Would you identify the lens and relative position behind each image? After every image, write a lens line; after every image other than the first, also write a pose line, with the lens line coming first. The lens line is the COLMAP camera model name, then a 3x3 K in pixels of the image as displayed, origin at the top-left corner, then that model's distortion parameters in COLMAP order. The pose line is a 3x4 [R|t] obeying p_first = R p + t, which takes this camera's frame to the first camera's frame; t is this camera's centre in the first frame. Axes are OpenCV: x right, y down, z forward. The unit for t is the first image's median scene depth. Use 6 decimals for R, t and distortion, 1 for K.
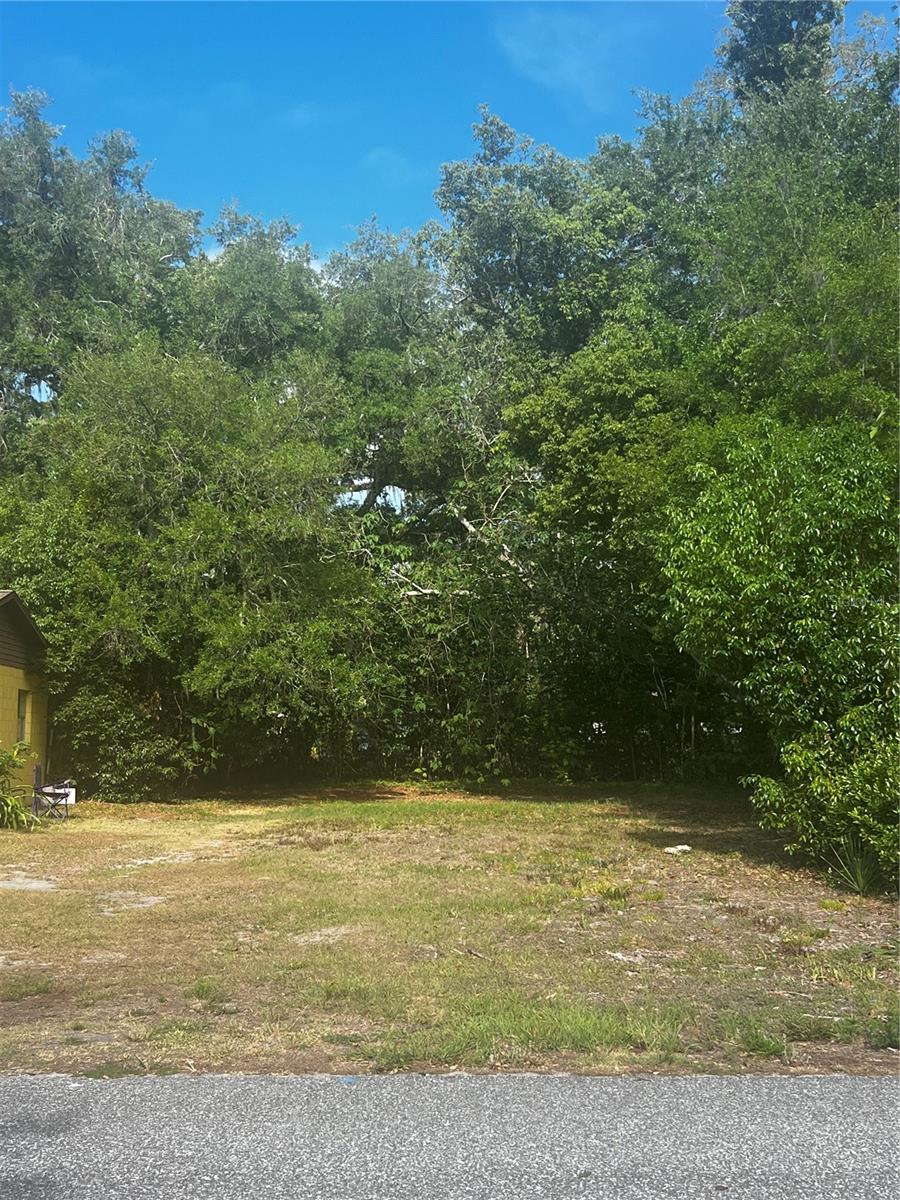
lens RADIAL K [[1437.1, 0, 455.3], [0, 1437.1, 604.2], [0, 0, 1]] dist [0.040433, 0.000000]
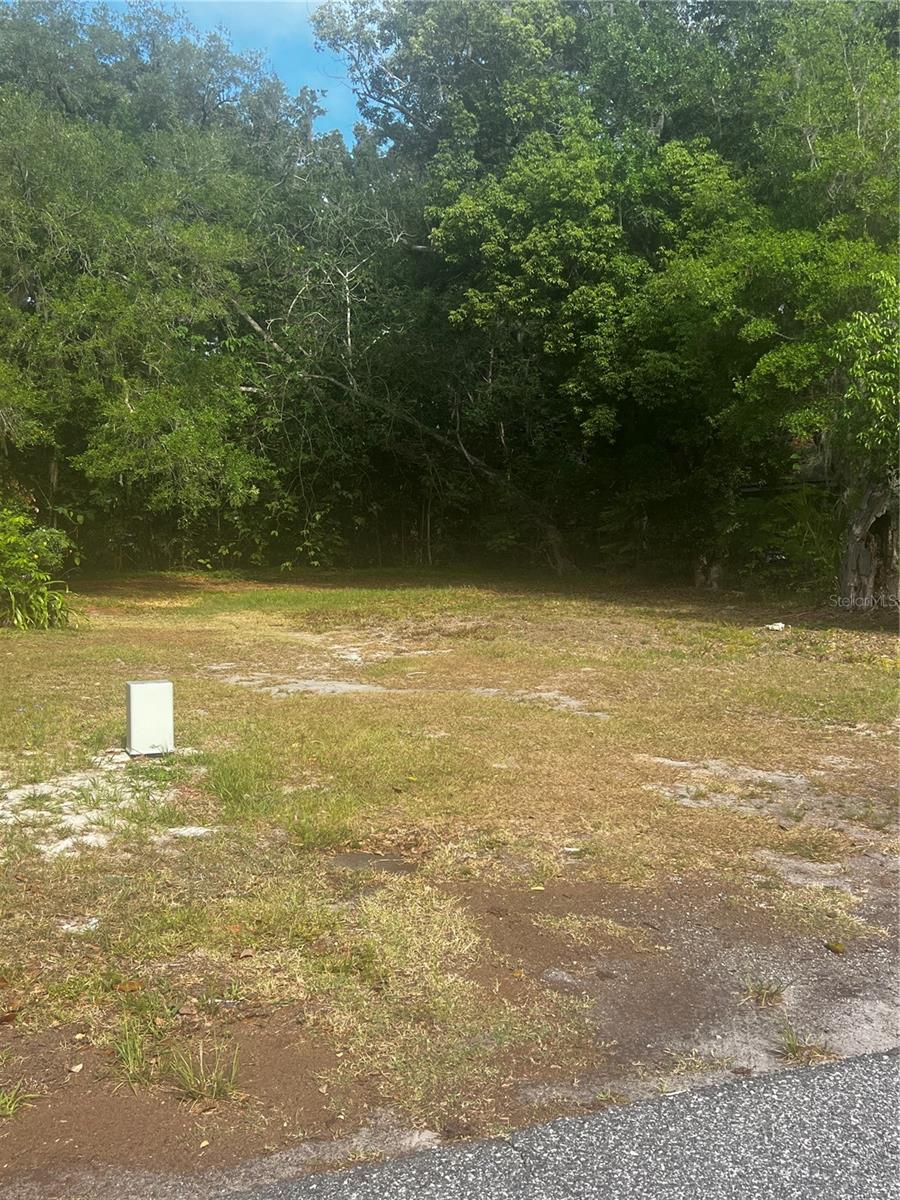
lens RADIAL K [[1303.5, 0, 450.0], [0, 1303.5, 600.5], [0, 0, 1]] dist [-0.003663, 0.000000]
pose [[0.924307, -0.026900, 0.380700, -0.336923], [-0.030937, 0.988949, 0.144990, 0.007368], [-0.380393, -0.145793, 0.913261, 0.117014]]
